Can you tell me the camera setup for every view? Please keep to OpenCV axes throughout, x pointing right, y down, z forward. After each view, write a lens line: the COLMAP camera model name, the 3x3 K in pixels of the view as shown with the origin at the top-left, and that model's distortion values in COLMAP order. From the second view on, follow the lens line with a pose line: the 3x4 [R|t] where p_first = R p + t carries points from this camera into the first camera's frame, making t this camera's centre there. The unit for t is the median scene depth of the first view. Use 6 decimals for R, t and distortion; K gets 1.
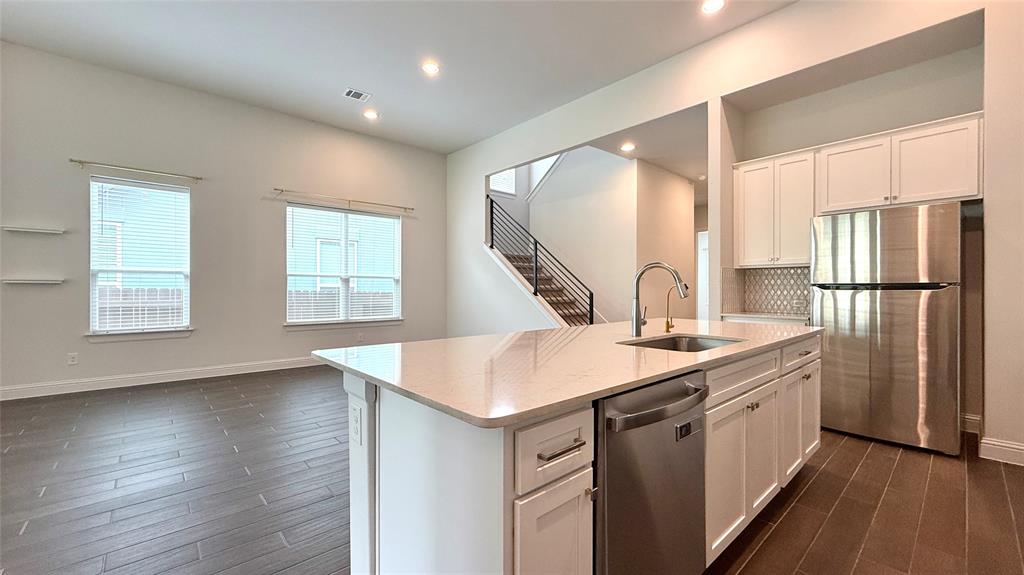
lens RADIAL K [[400.8, 0, 515.6], [0, 400.8, 290.6], [0, 0, 1]] dist [-0.001037, -0.000218]
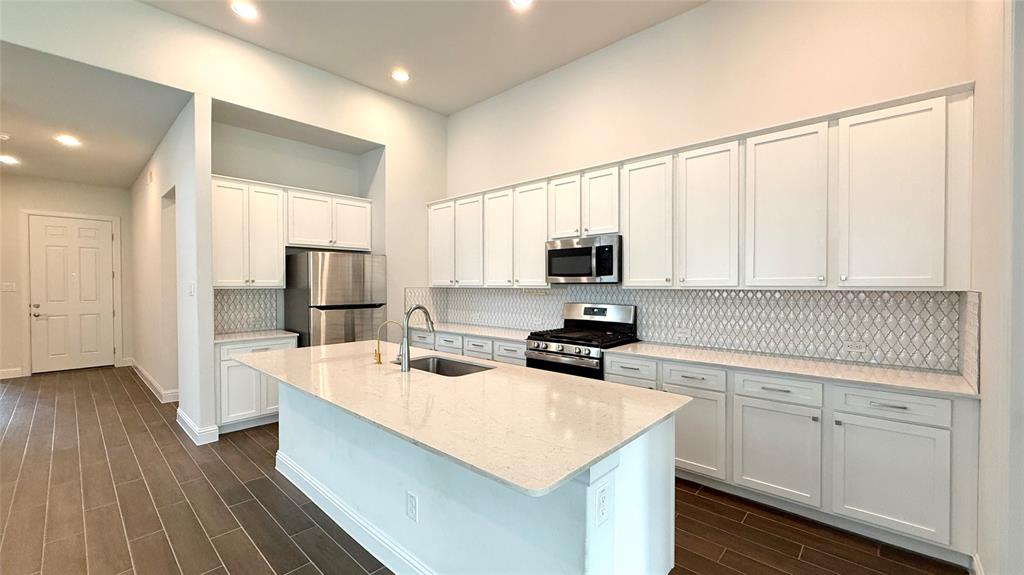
lens RADIAL K [[409.2, 0, 511.0], [0, 409.2, 289.8], [0, 0, 1]] dist [0.001415, 0.000235]
pose [[-0.094637, -0.016526, 0.995375, -0.334849], [0.002530, 0.999855, 0.016841, -0.050569], [-0.995509, 0.004112, -0.094581, 0.304329]]
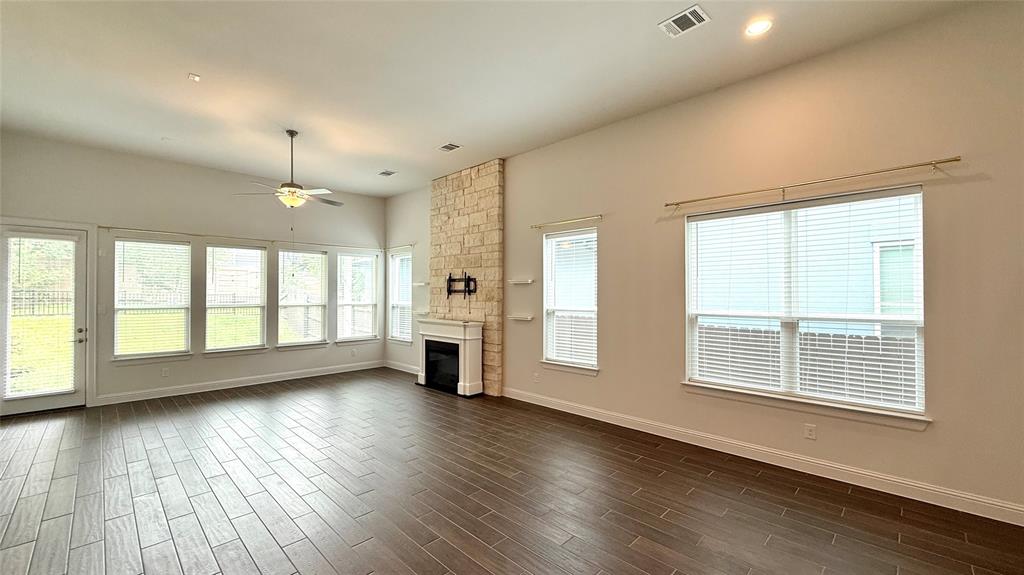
lens RADIAL K [[409.2, 0, 511.0], [0, 409.2, 289.8], [0, 0, 1]] dist [0.001415, 0.000235]
pose [[0.059843, -0.011939, -0.998136, 0.170008], [-0.001616, 0.999926, -0.012057, -0.080329], [0.998206, 0.002335, 0.059820, 0.658733]]
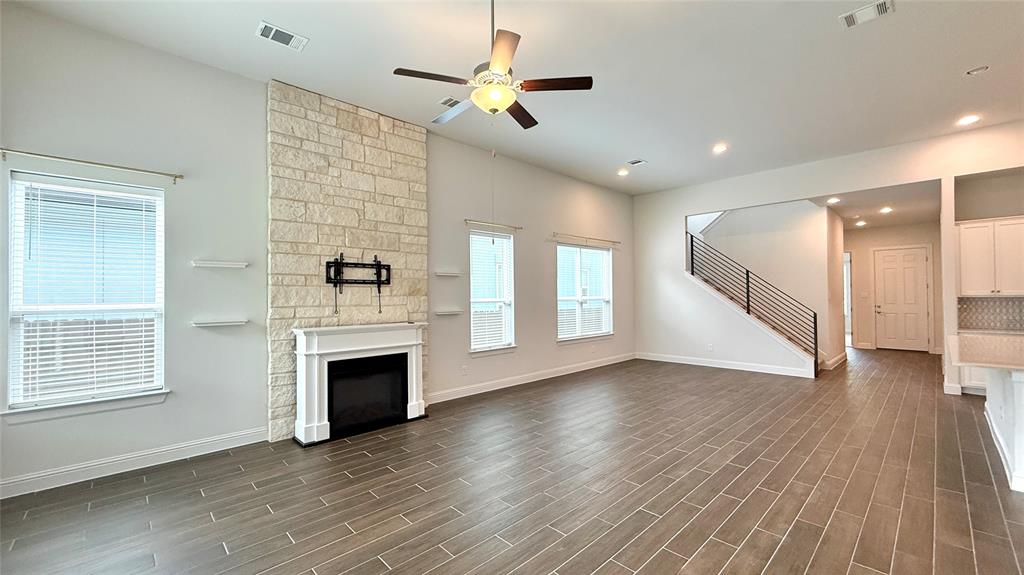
lens RADIAL K [[409.2, 0, 511.0], [0, 409.2, 289.8], [0, 0, 1]] dist [0.001415, 0.000235]
pose [[0.999371, -0.010747, 0.033810, -0.789160], [0.011208, 0.999846, -0.013480, -0.059325], [-0.033660, 0.013851, 0.999337, -0.276934]]
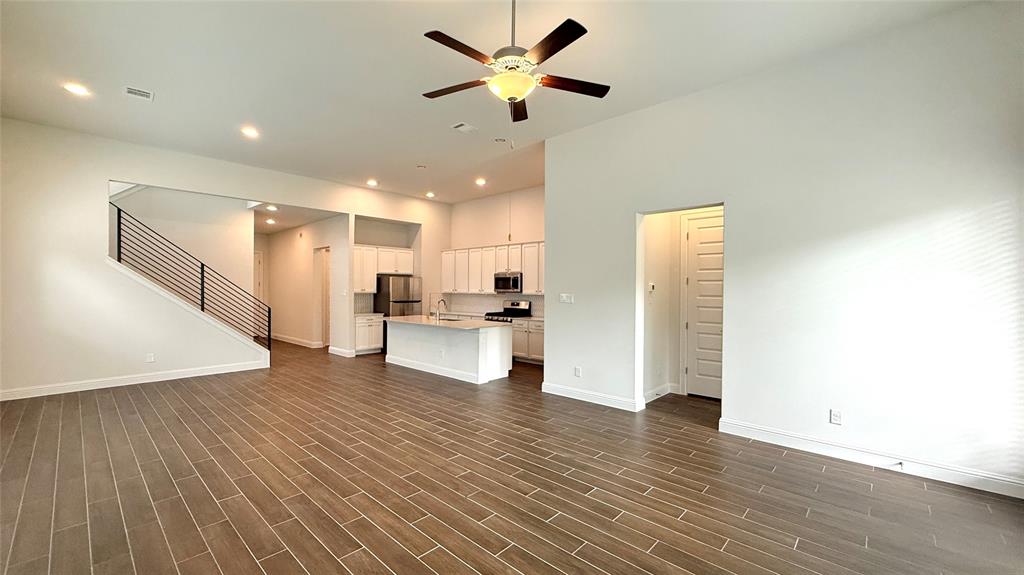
lens RADIAL K [[409.2, 0, 511.0], [0, 409.2, 289.8], [0, 0, 1]] dist [0.001415, 0.000235]
pose [[-0.090864, -0.005893, 0.995846, -1.259502], [-0.005026, 0.999972, 0.005459, -0.067350], [-0.995851, -0.004509, -0.090891, 0.259031]]
